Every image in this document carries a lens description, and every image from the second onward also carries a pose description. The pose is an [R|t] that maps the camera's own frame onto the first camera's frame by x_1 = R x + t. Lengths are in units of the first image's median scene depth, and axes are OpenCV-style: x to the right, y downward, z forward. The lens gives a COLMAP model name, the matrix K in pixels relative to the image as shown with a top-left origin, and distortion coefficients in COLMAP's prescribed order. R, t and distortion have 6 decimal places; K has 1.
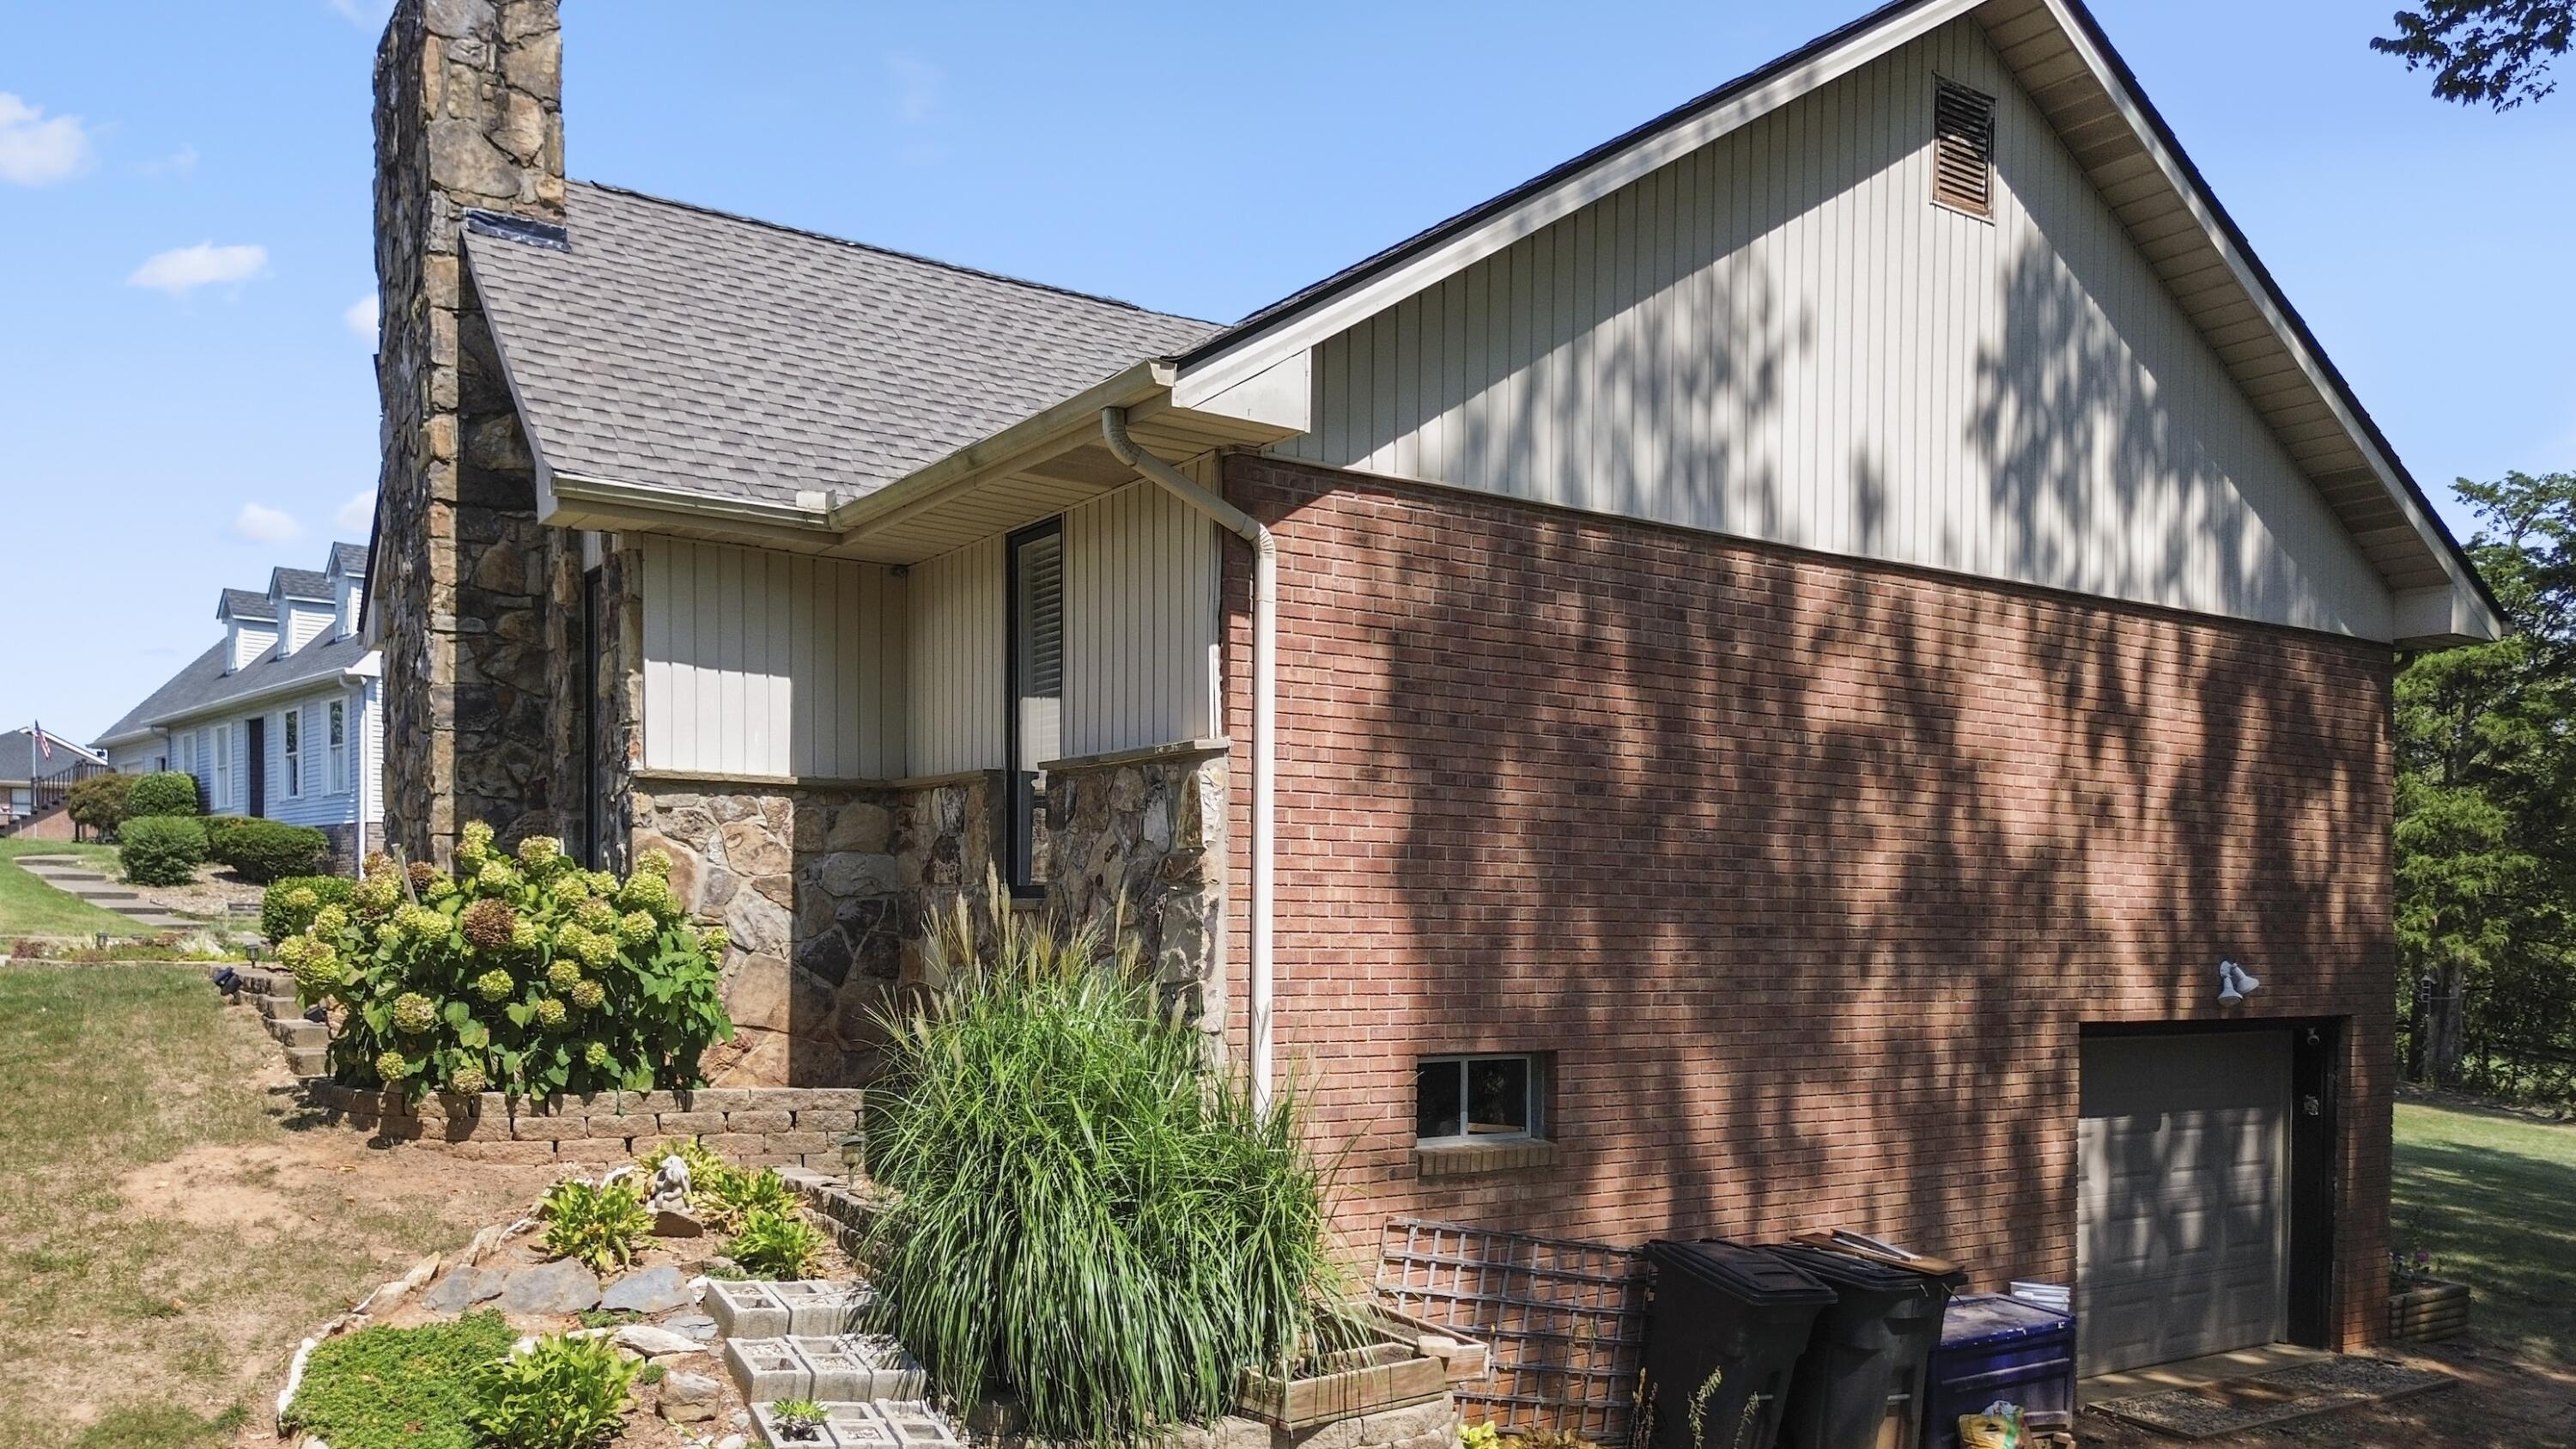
lens RADIAL K [[1940.8, 0, 1288.5], [0, 1940.8, 921.1], [0, 0, 1]] dist [0.004437, 0.009793]
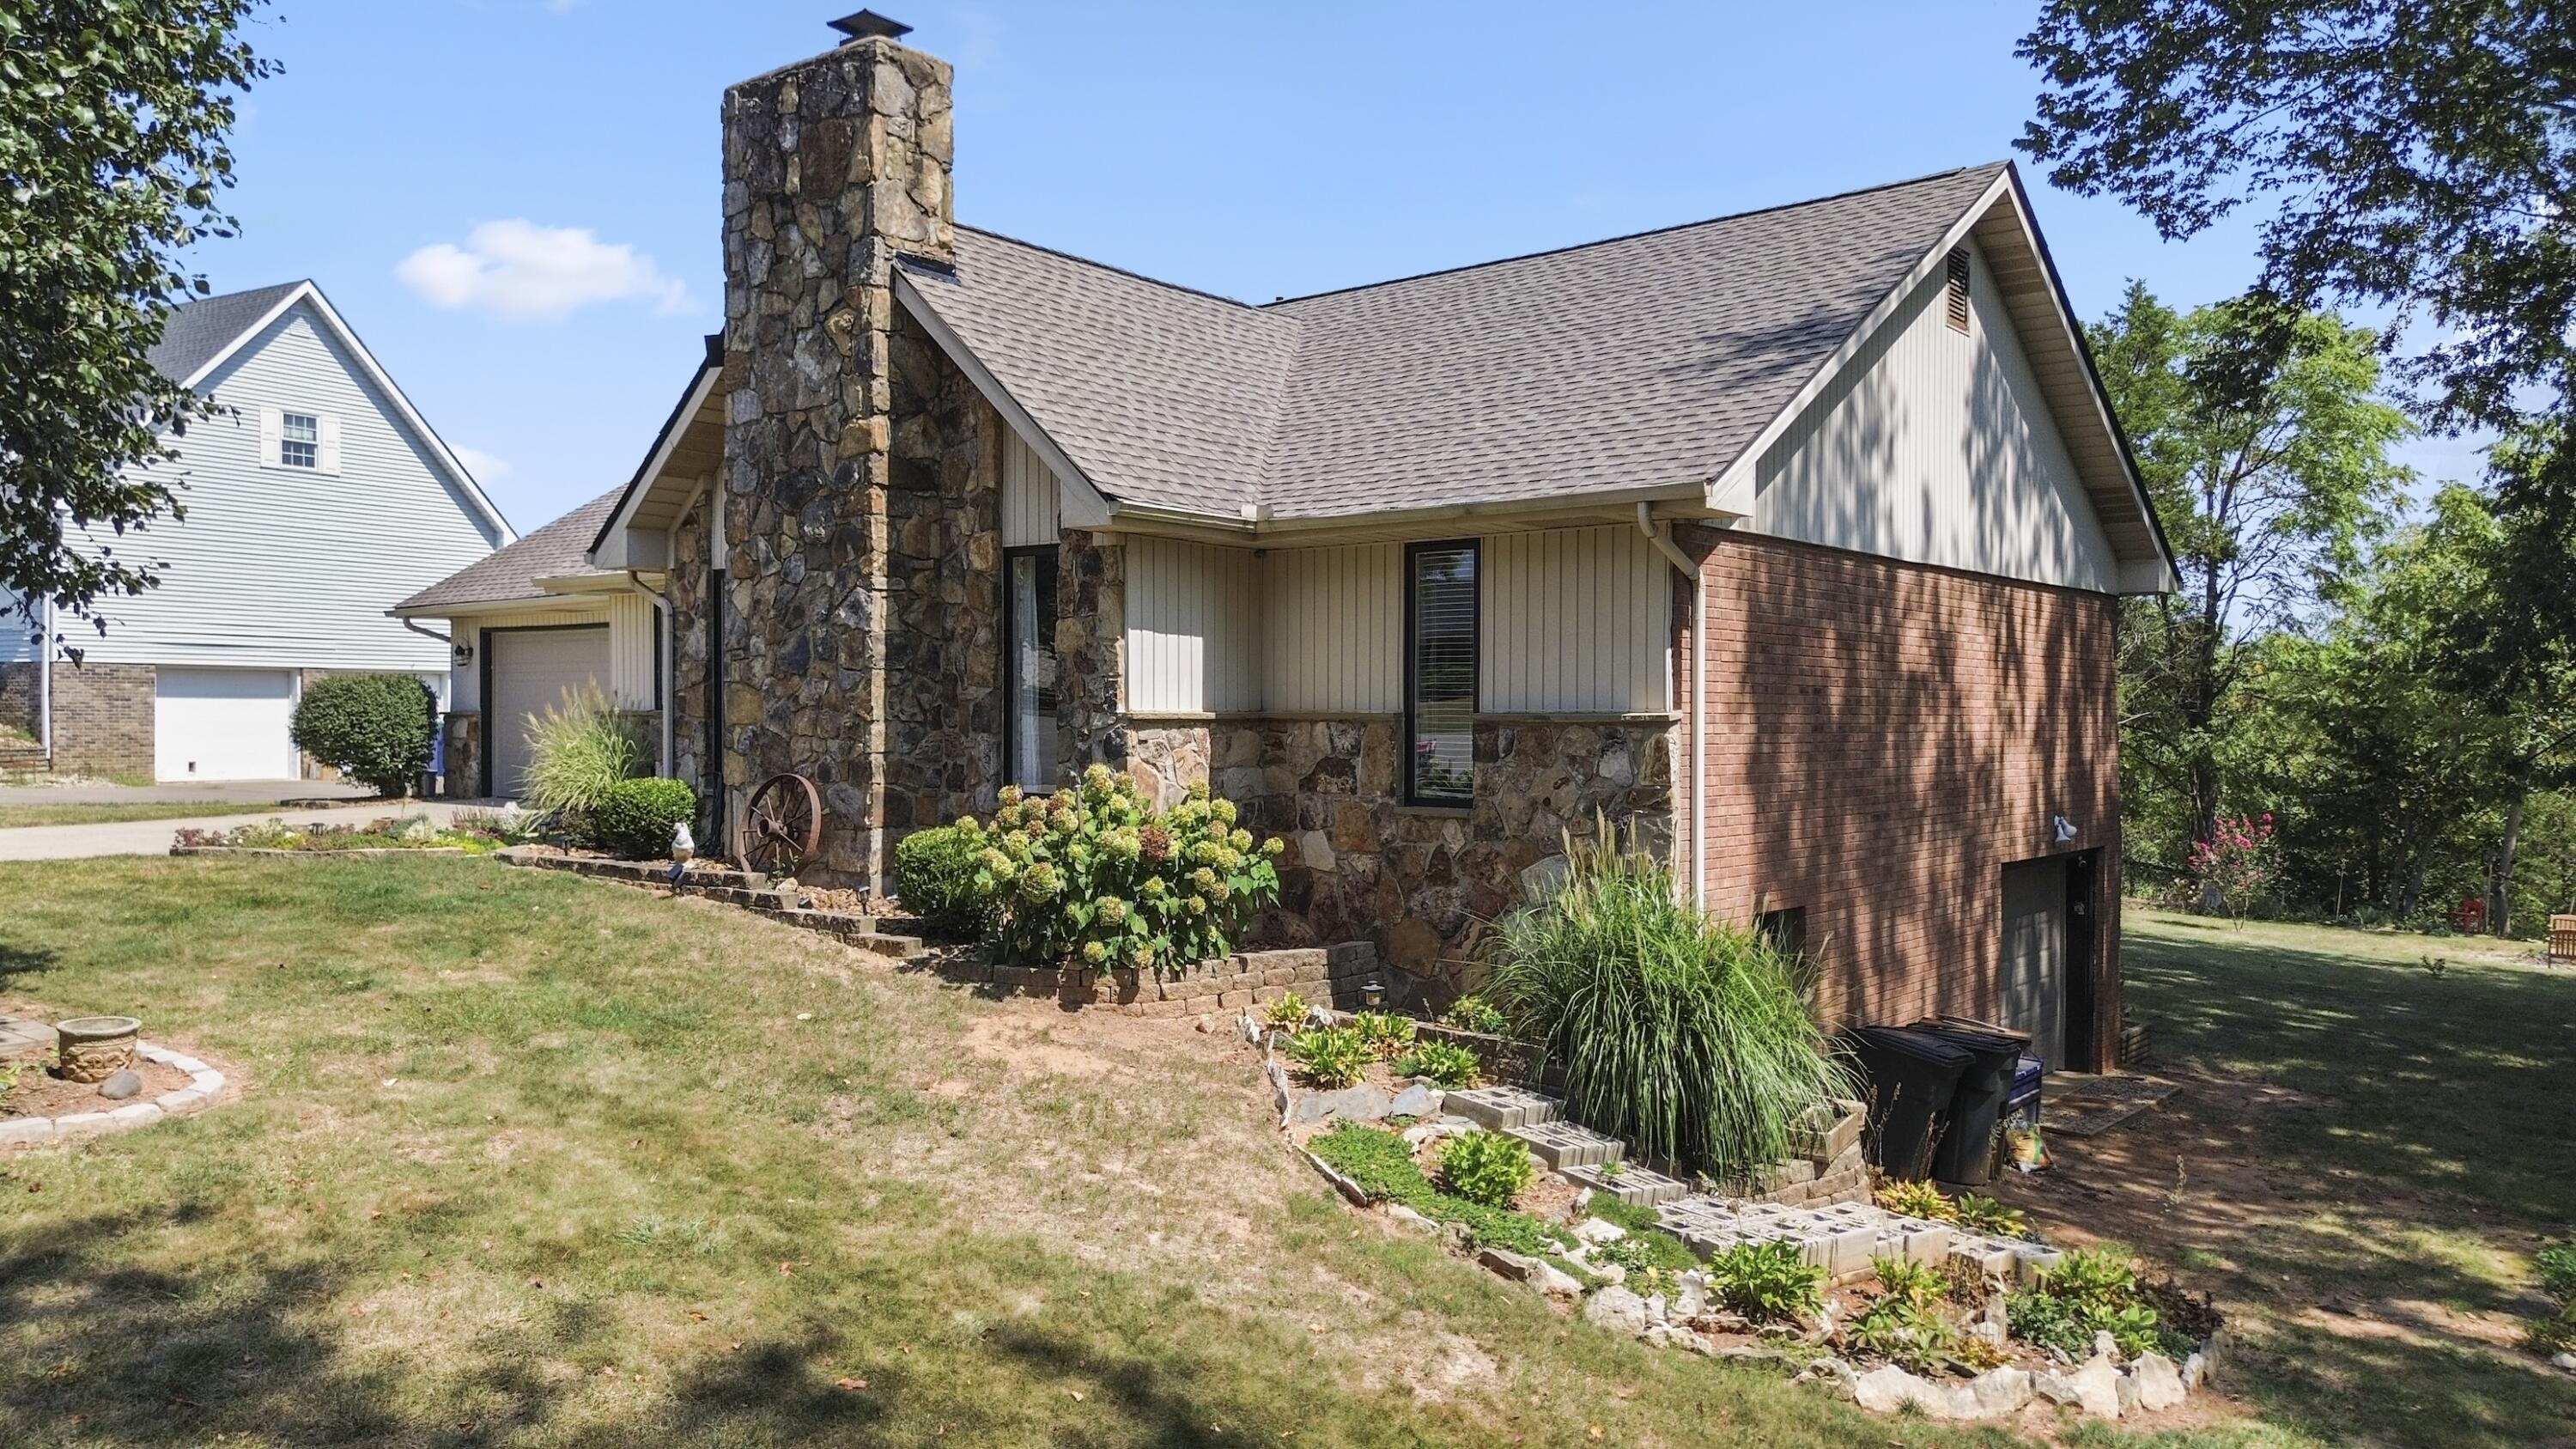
lens RADIAL K [[1847.7, 0, 1288.0], [0, 1847.7, 724.5], [0, 0, 1]] dist [0.001471, -0.000778]
pose [[0.961004, -0.009293, 0.276378, -0.544886], [0.008223, 0.999954, 0.005033, -0.071016], [-0.276412, -0.002564, 0.961036, -0.222566]]
